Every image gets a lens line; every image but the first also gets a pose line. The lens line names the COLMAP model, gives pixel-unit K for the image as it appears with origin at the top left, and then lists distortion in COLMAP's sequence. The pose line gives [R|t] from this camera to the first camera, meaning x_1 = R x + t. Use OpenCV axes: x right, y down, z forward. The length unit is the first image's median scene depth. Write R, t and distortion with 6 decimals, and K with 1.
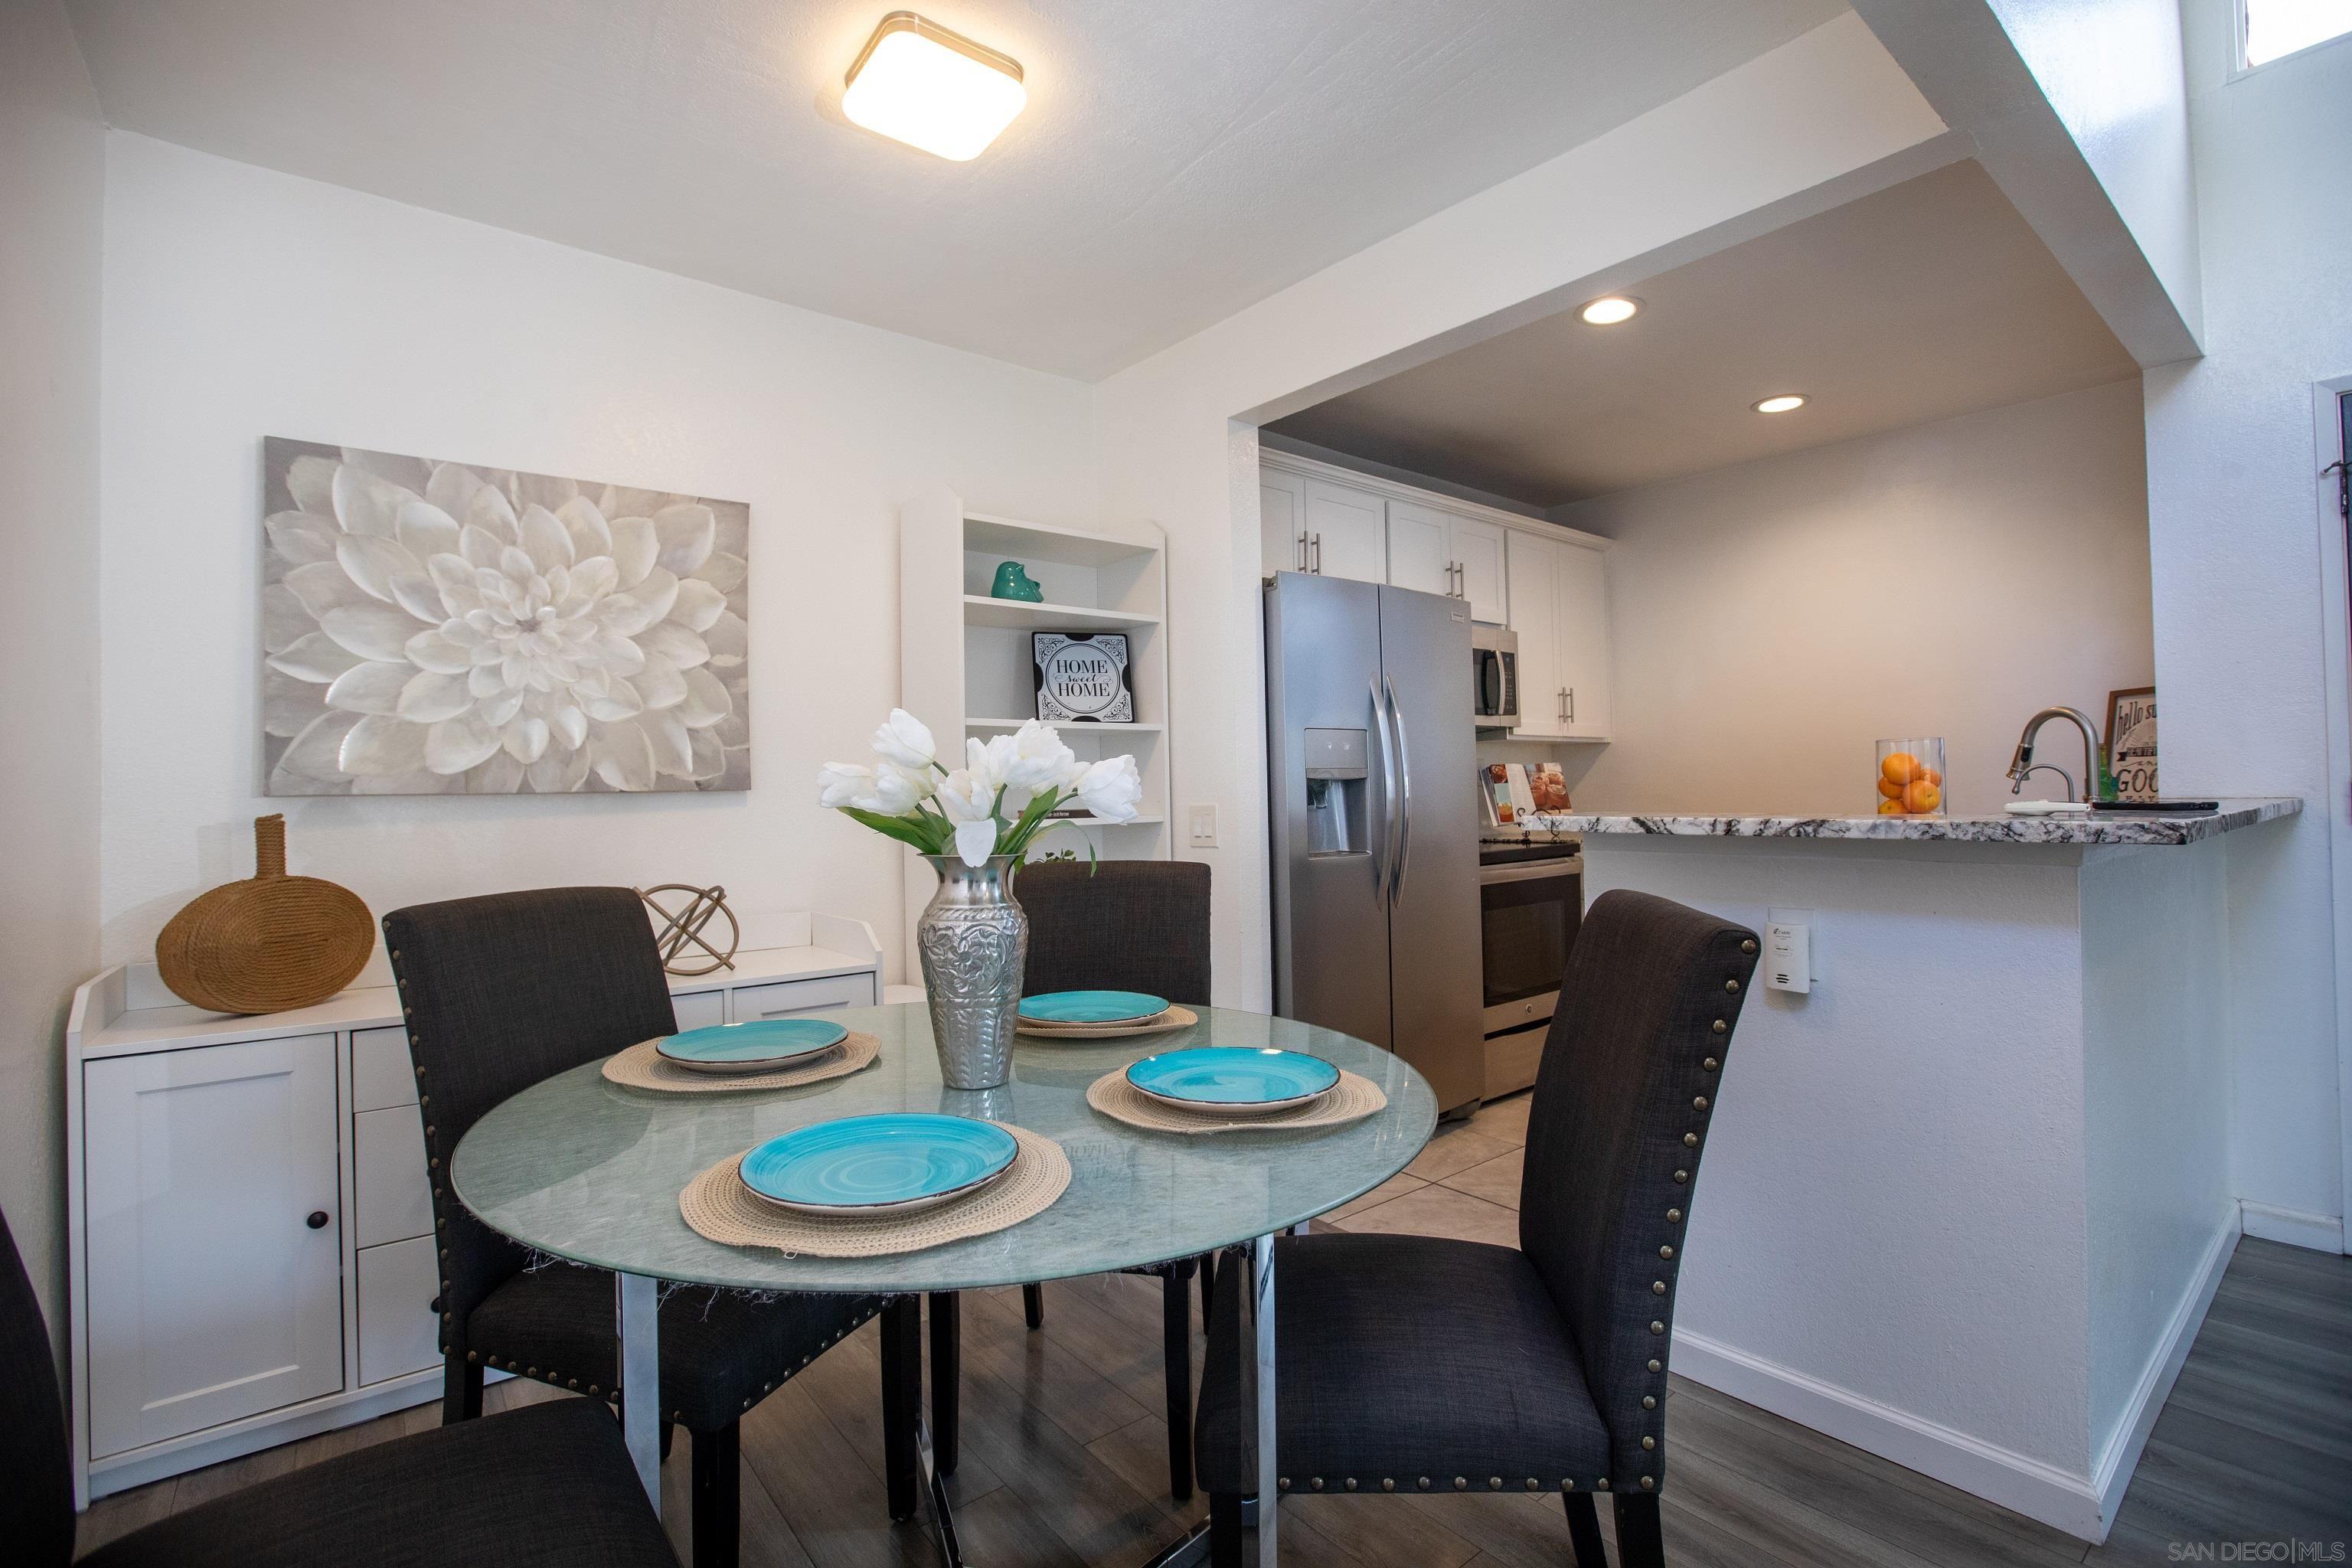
lens RADIAL K [[1072.5, 0, 1174.1], [0, 1072.5, 778.9], [0, 0, 1]] dist [-0.063858, 0.024218]
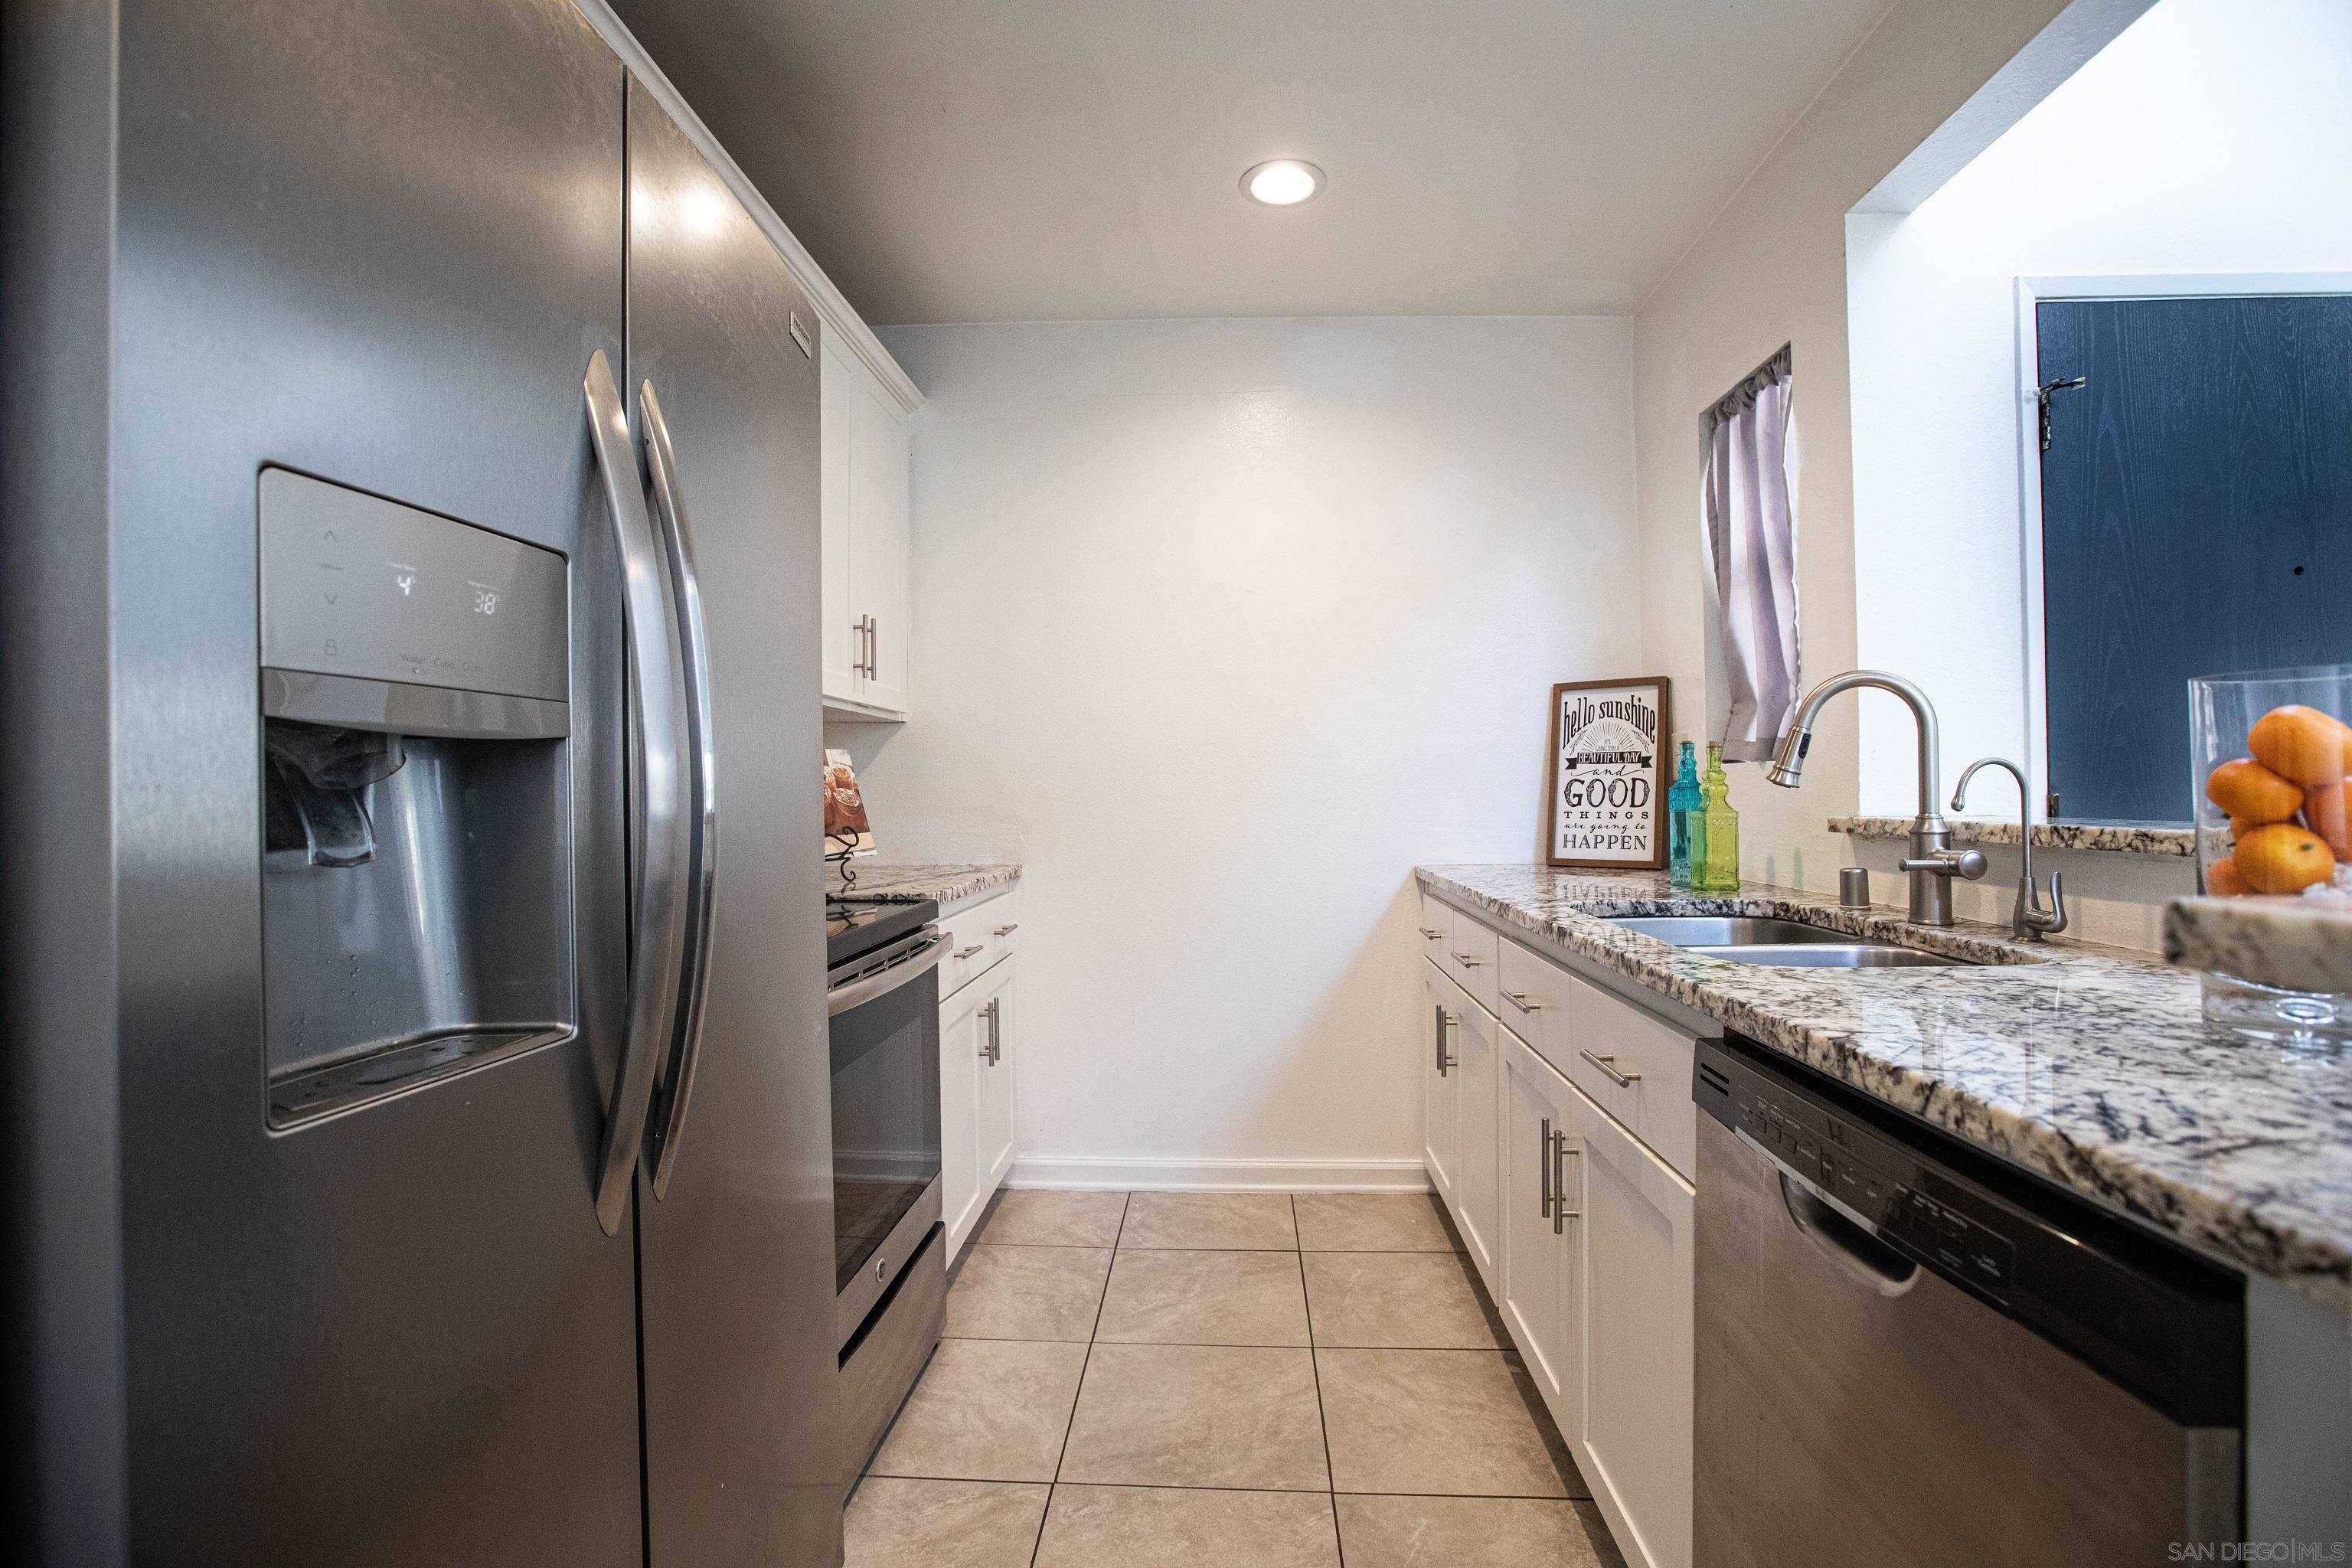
lens RADIAL K [[1072.5, 0, 1174.1], [0, 1072.5, 778.9], [0, 0, 1]] dist [-0.063858, 0.024218]
pose [[0.663528, 0.023935, 0.747768, 0.086338], [-0.015652, 0.999713, -0.018111, 0.010736], [-0.747987, 0.000313, 0.663713, 0.693592]]
